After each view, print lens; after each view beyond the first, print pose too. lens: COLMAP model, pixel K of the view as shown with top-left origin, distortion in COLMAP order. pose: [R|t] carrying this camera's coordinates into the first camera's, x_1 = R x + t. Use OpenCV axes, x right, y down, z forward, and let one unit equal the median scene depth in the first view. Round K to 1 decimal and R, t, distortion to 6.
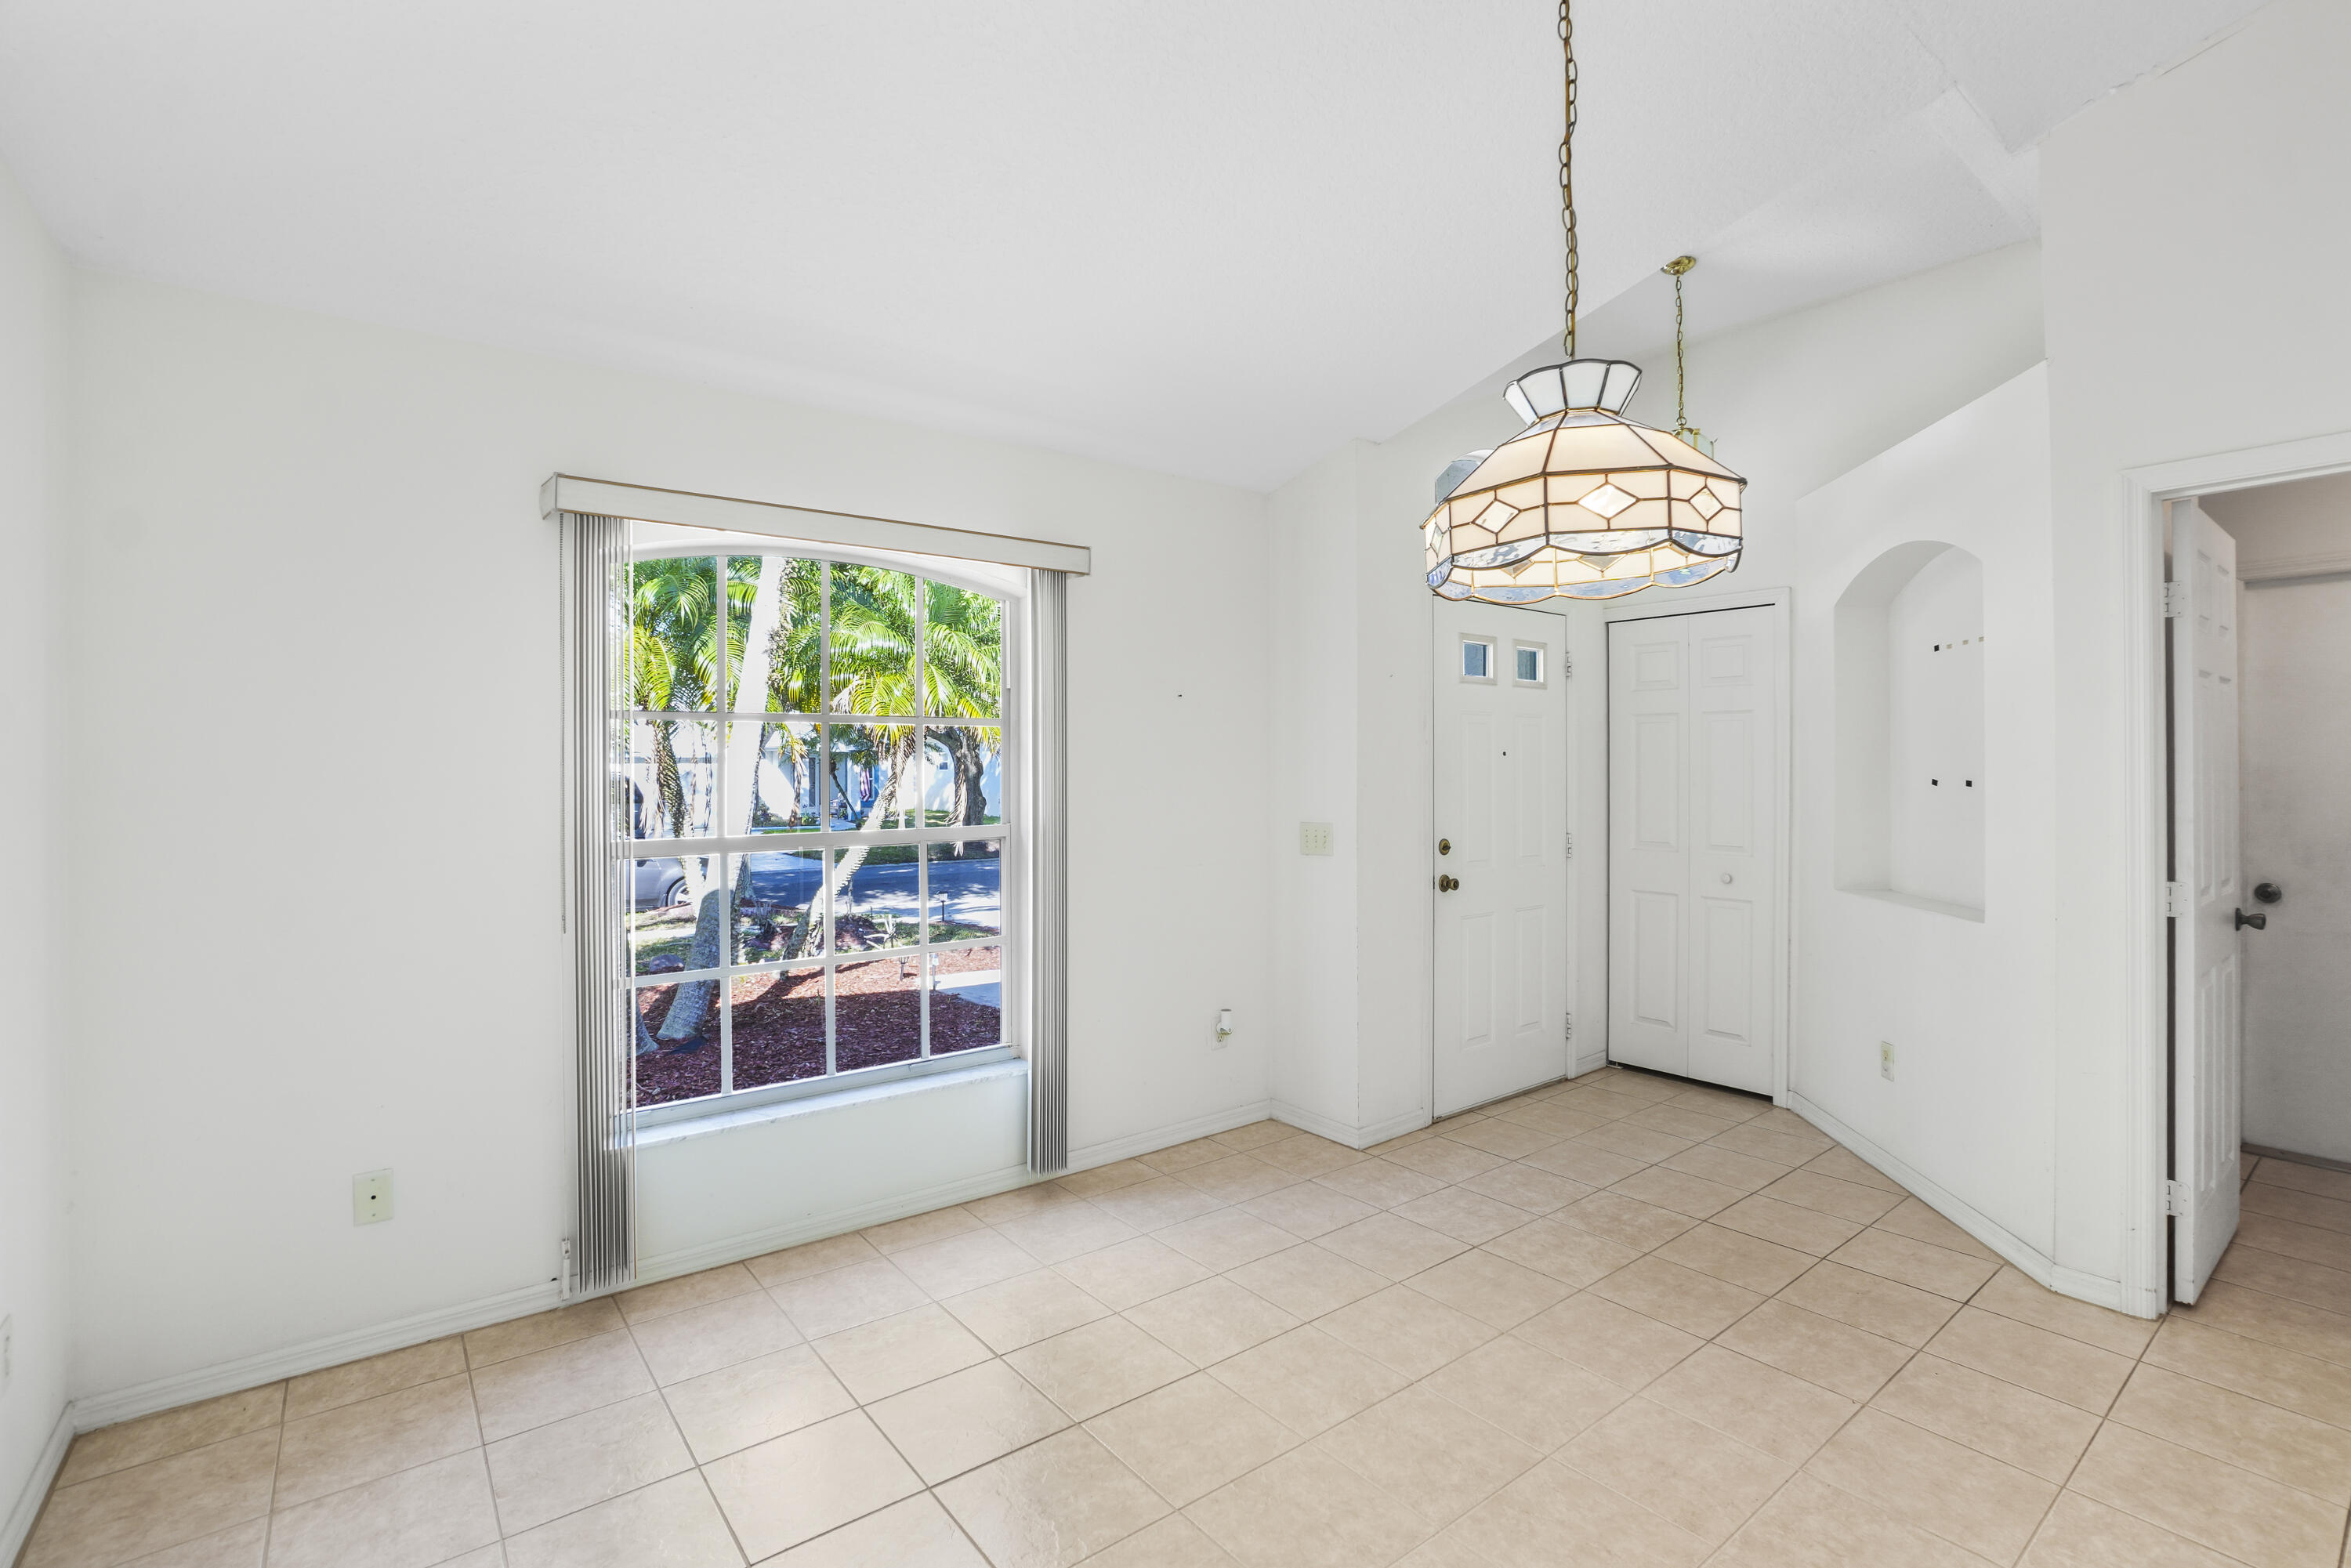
lens RADIAL K [[1055.5, 0, 1157.5], [0, 1055.5, 784.8], [0, 0, 1]] dist [-0.049380, 0.000583]
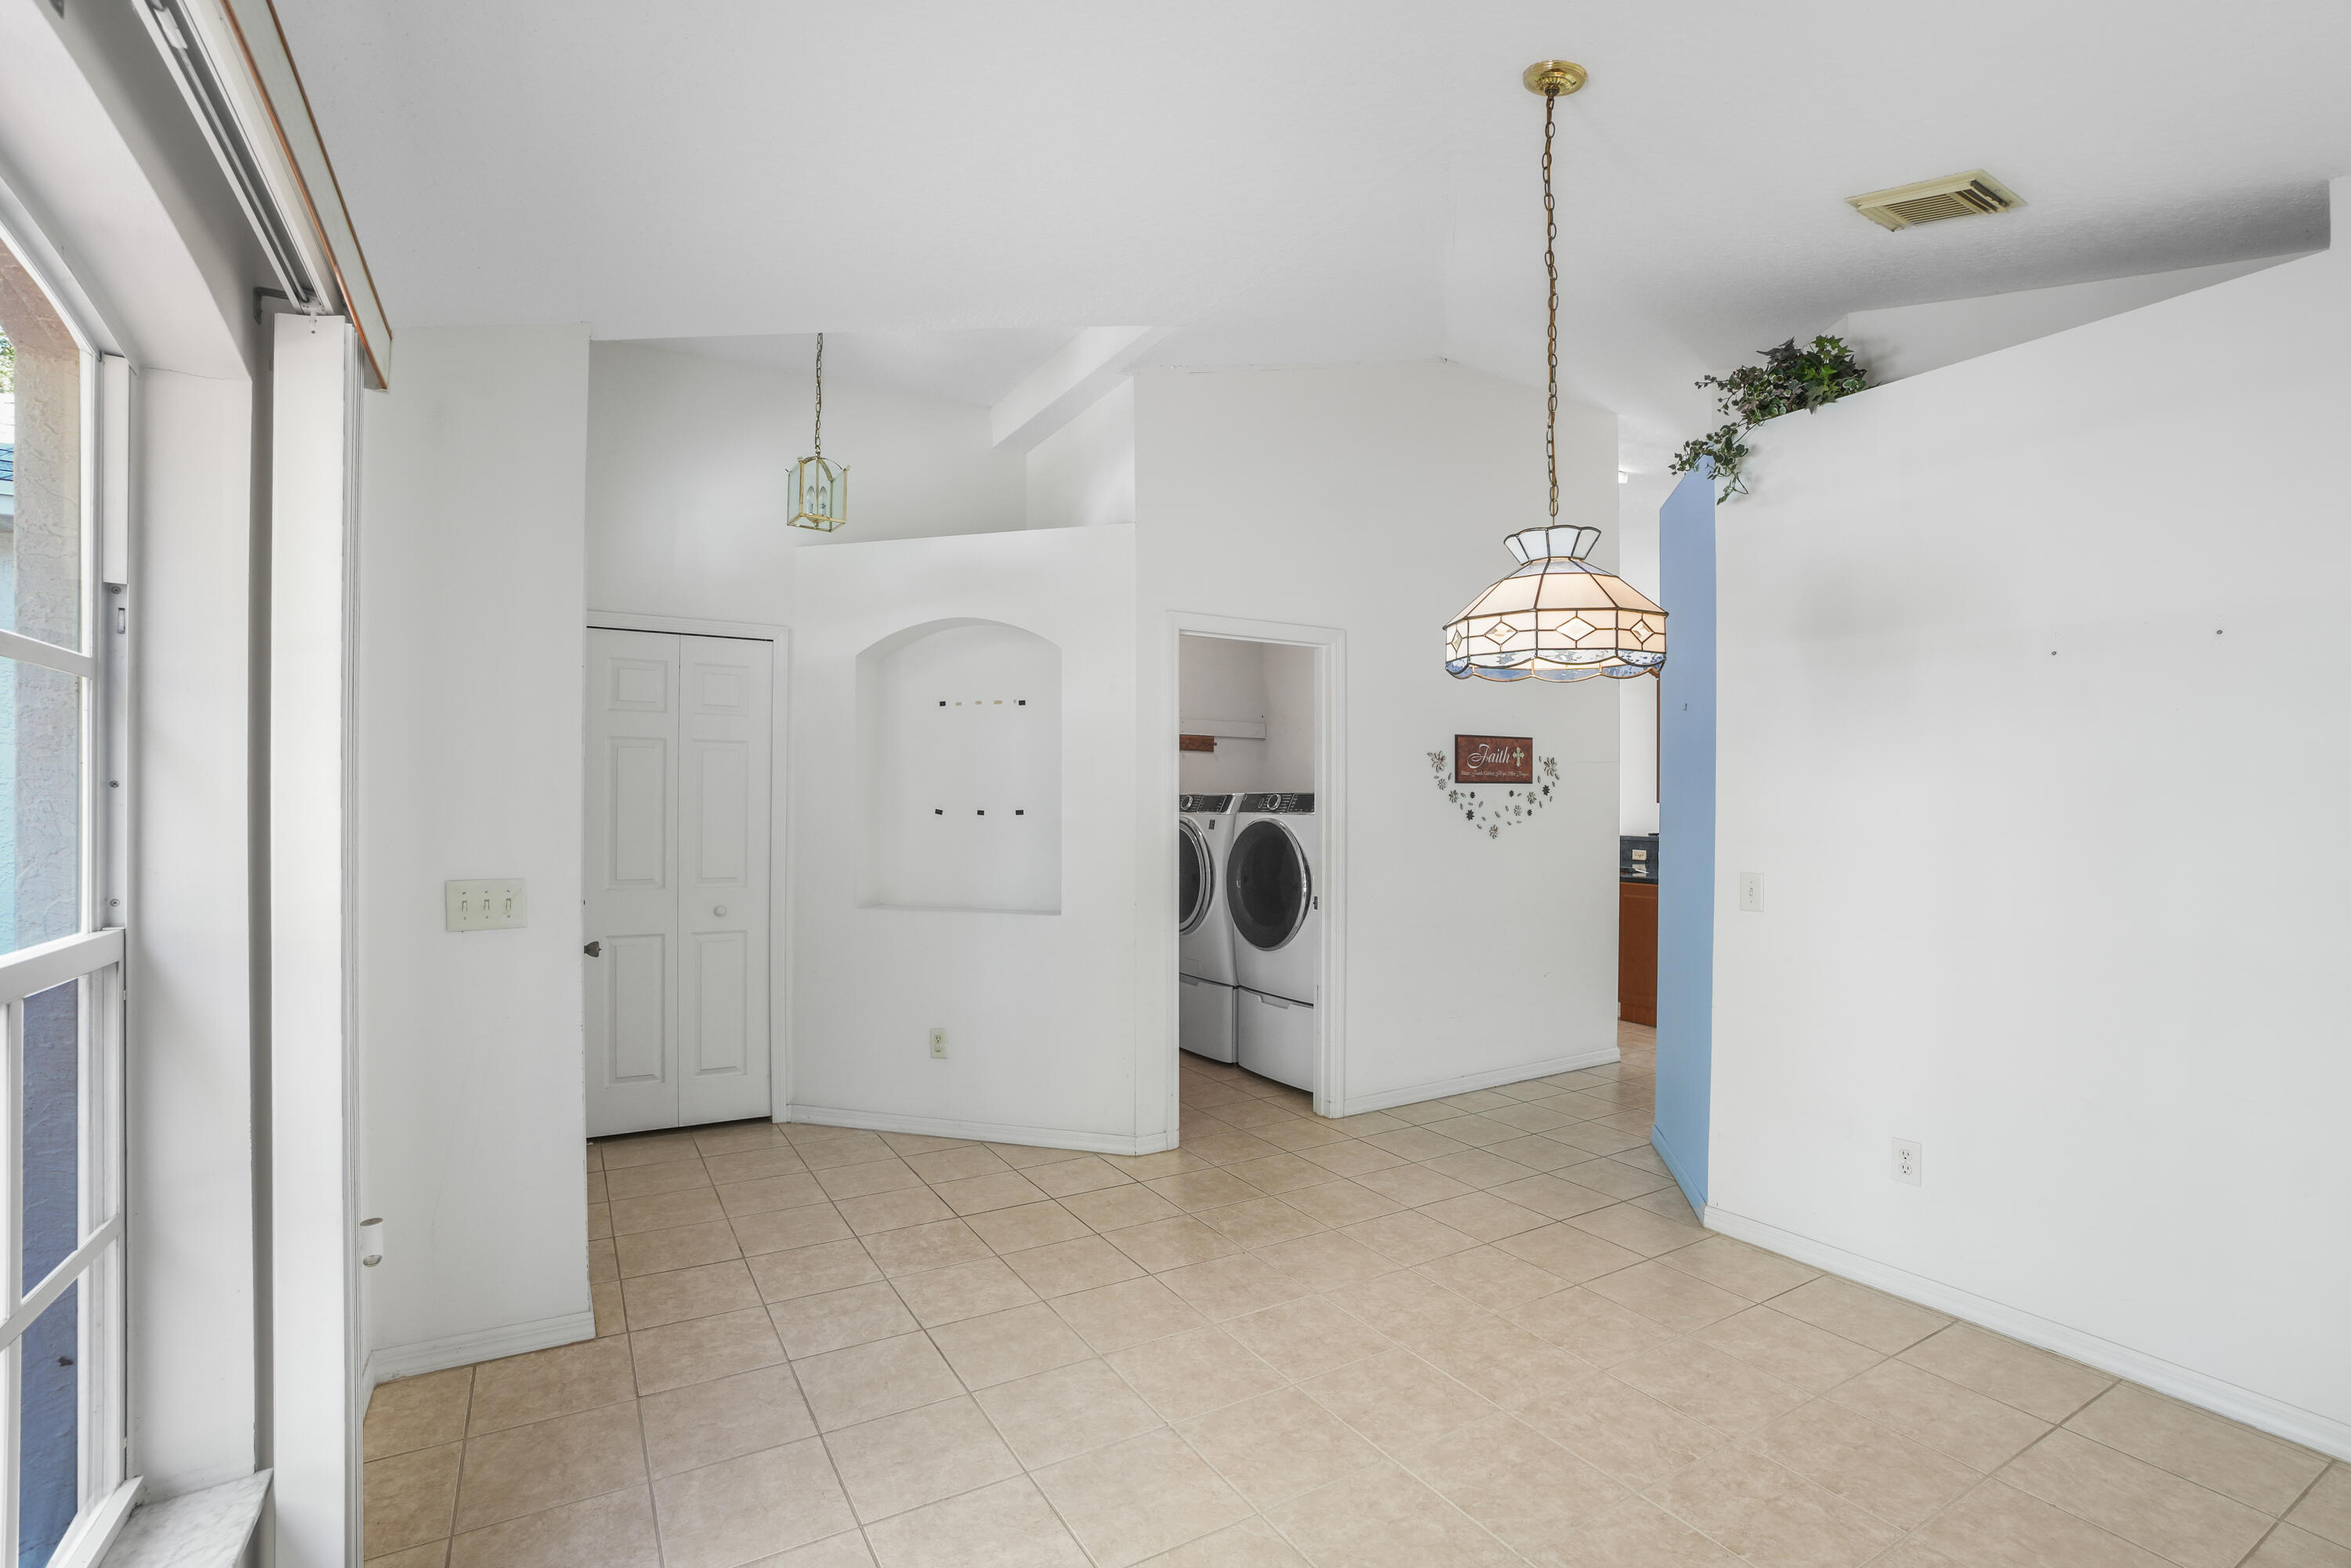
lens RADIAL K [[1054.4, 0, 1172.7], [0, 1054.4, 804.1], [0, 0, 1]] dist [-0.038201, 0.000402]
pose [[0.125456, 0.003427, 0.992093, -0.485515], [0.002898, 0.999989, -0.003820, -0.006495], [-0.992095, 0.003354, 0.125444, 0.575665]]
